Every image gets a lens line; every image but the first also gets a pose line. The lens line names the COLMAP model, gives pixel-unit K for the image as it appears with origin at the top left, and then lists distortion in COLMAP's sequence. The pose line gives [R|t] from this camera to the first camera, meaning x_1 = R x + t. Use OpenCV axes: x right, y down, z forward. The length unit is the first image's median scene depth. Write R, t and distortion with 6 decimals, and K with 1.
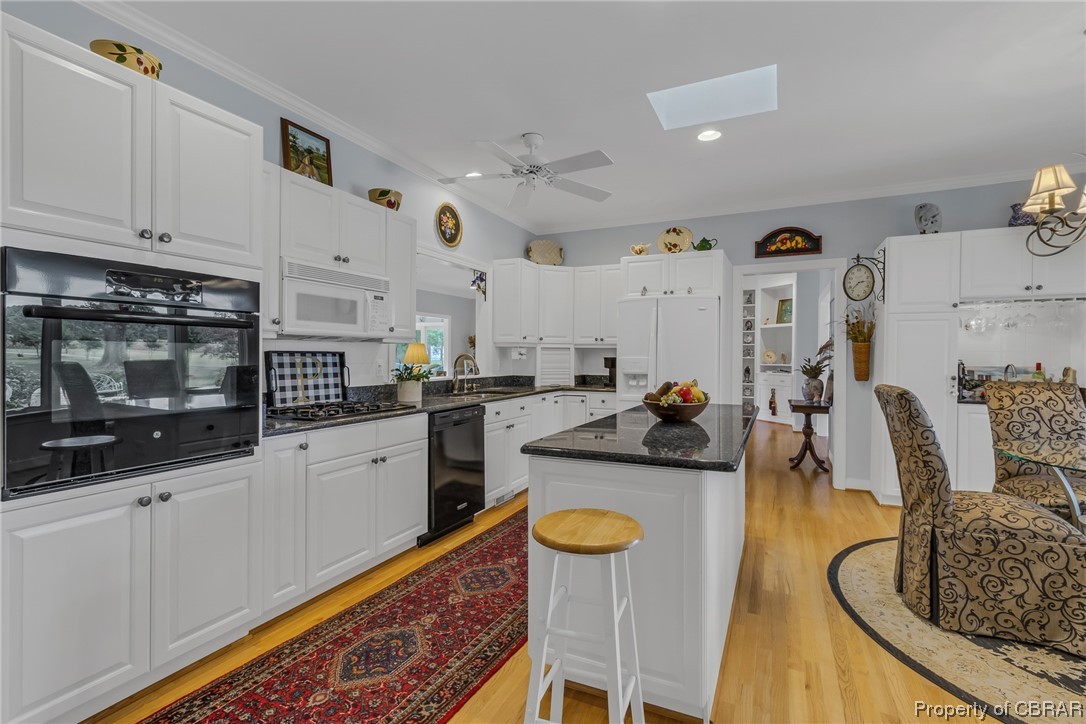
lens RADIAL K [[503.2, 0, 548.3], [0, 503.2, 356.4], [0, 0, 1]] dist [-0.002620, -0.000119]
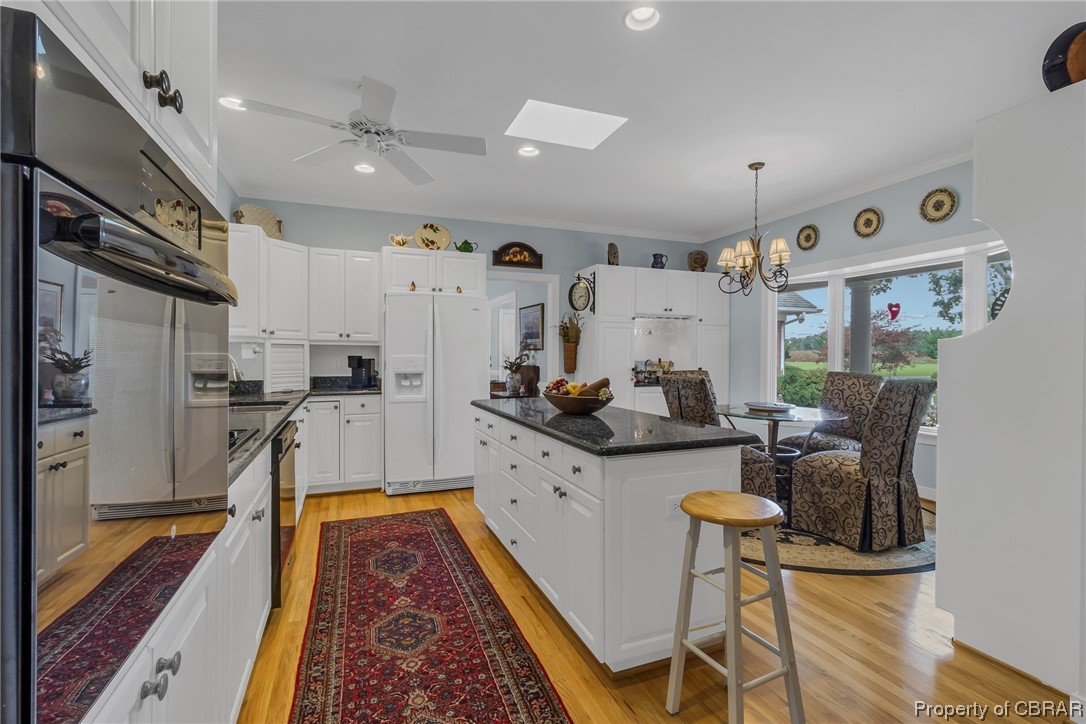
lens RADIAL K [[503.2, 0, 548.3], [0, 503.2, 356.4], [0, 0, 1]] dist [-0.002620, -0.000119]
pose [[0.682385, -0.004900, 0.730977, -0.342773], [0.001015, 0.999983, 0.005755, -0.002061], [-0.730993, -0.003185, 0.682378, 0.172939]]
